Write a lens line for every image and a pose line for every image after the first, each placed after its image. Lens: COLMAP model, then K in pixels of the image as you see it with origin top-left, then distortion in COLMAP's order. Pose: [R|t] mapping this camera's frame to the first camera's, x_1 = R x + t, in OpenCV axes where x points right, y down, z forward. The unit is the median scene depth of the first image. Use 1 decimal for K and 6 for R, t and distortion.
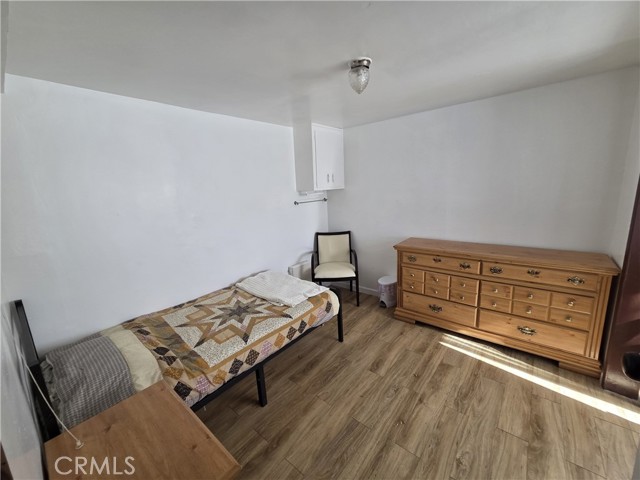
lens RADIAL K [[260.9, 0, 321.7], [0, 260.9, 239.7], [0, 0, 1]] dist [0.001560, -0.000340]
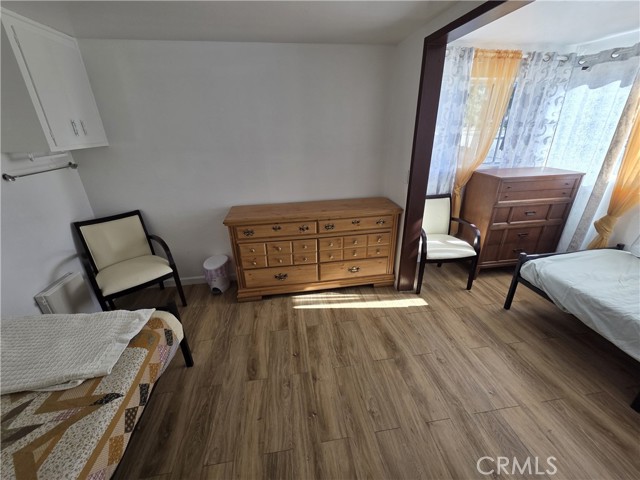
lens RADIAL K [[260.9, 0, 322.3], [0, 260.9, 238.7], [0, 0, 1]] dist [0.001560, -0.000340]
pose [[0.662182, -0.262082, 0.702017, -0.123002], [0.138778, 0.963529, 0.228807, -0.085618], [-0.736380, -0.054087, 0.674403, 0.294657]]
